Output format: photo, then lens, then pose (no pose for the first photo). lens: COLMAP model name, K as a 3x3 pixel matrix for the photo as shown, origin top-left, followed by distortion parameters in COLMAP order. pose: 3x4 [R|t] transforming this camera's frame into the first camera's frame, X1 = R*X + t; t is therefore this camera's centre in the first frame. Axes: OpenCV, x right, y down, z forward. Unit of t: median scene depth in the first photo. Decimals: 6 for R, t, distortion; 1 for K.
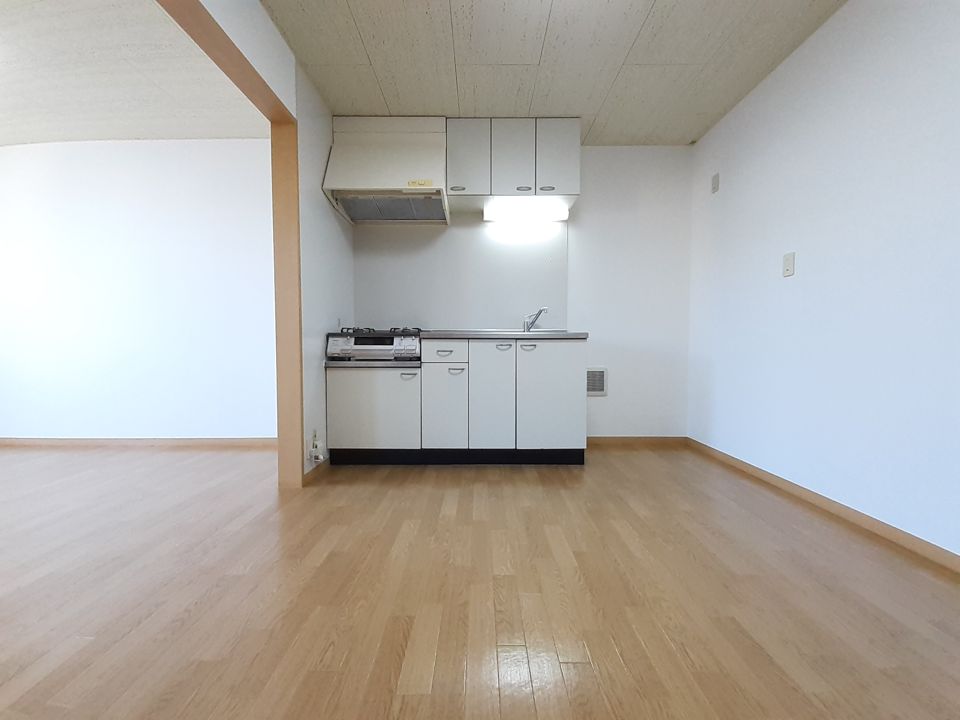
lens RADIAL K [[385.7, 0, 480.0], [0, 385.7, 360.0], [0, 0, 1]] dist [0.021586, -0.000050]
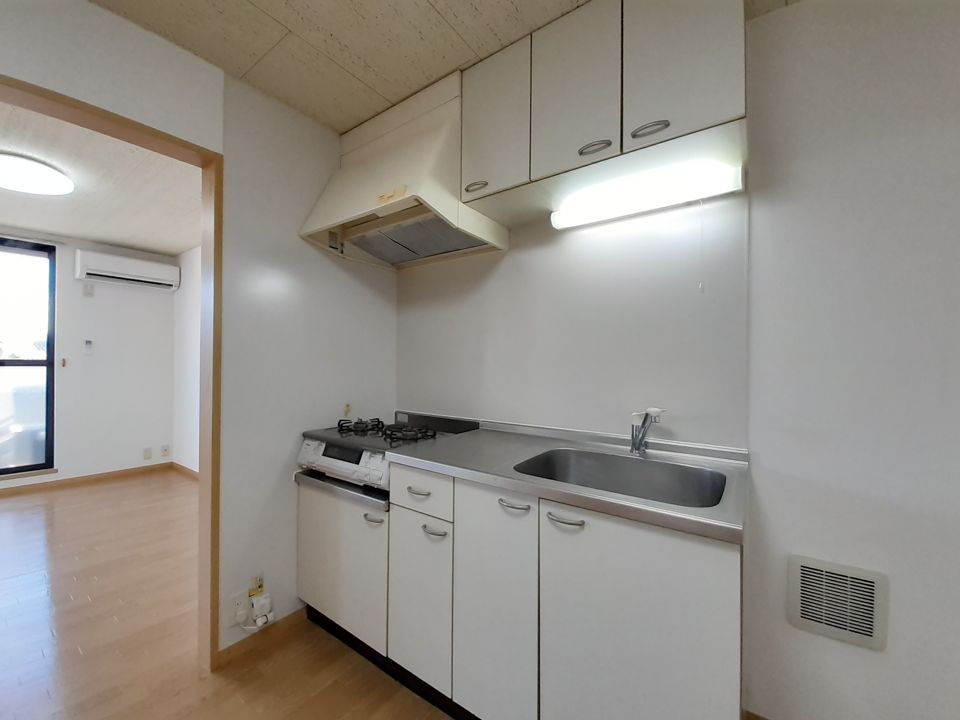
lens RADIAL K [[382.5, 0, 480.2], [0, 382.5, 361.7], [0, 0, 1]] dist [0.022598, -0.015184]
pose [[0.810564, 0.005936, -0.585620, 0.287234], [-0.029646, 0.999083, -0.030907, -0.188374], [0.584900, 0.042414, 0.809996, 0.608501]]
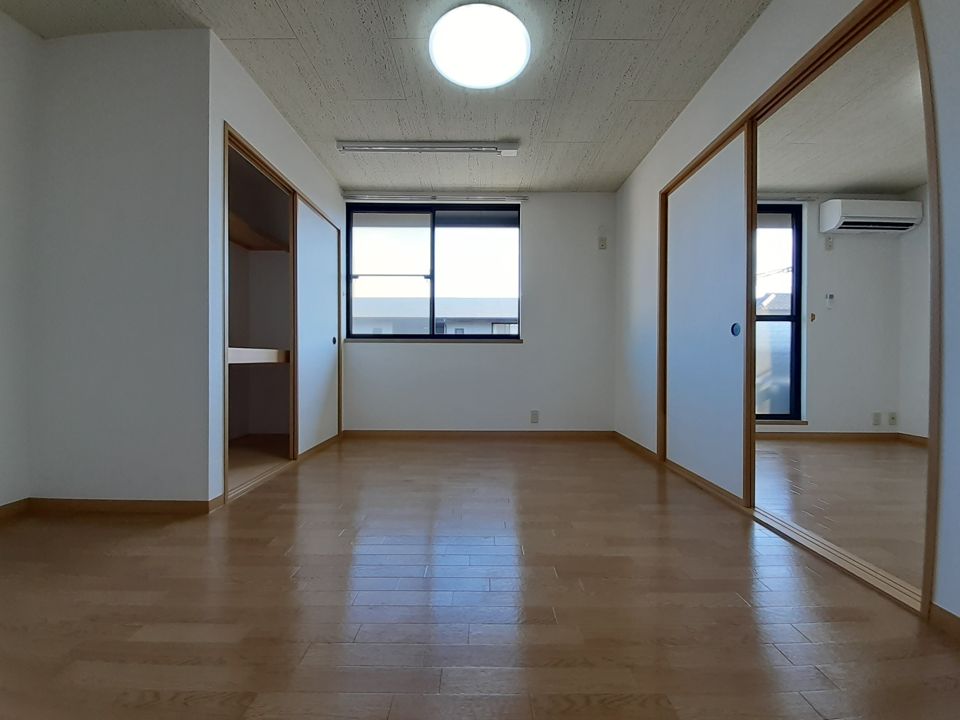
lens RADIAL K [[382.5, 0, 480.2], [0, 382.5, 361.7], [0, 0, 1]] dist [0.022598, -0.015184]
pose [[0.000505, 0.014226, -0.999899, -0.369555], [-0.042853, 0.998981, 0.014191, 0.023369], [0.999081, 0.042842, 0.001115, -0.412039]]
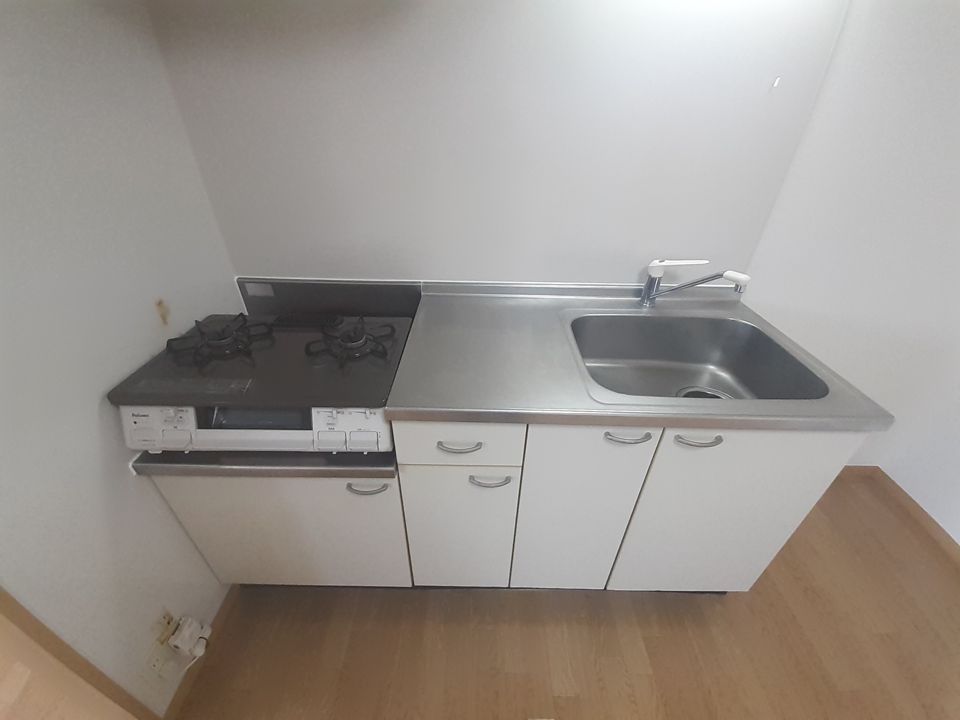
lens RADIAL K [[382.5, 0, 480.2], [0, 382.5, 361.7], [0, 0, 1]] dist [0.022598, -0.015184]
pose [[0.999740, 0.022702, 0.001883, -0.074458], [-0.020401, 0.855508, 0.517387, -0.272344], [0.010135, -0.517292, 0.855749, 0.733452]]
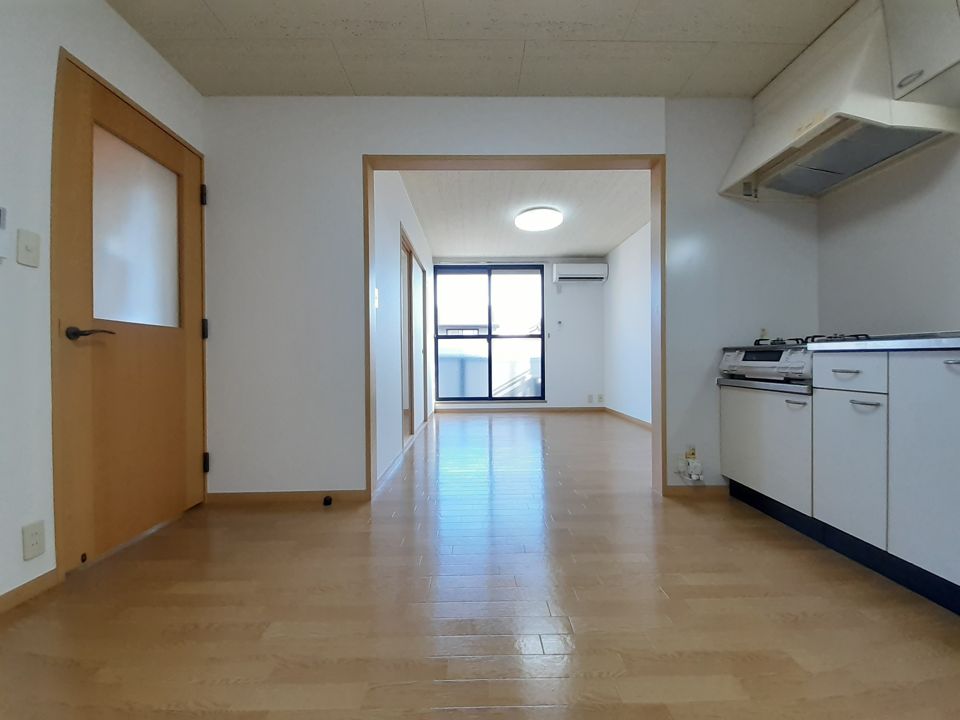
lens RADIAL K [[382.5, 0, 480.2], [0, 382.5, 361.7], [0, 0, 1]] dist [0.022598, -0.015184]
pose [[0.013991, 0.008121, -0.999869, 0.505800], [-0.025850, 0.999636, 0.007758, -0.028380], [0.999568, 0.025738, 0.014196, 0.413743]]
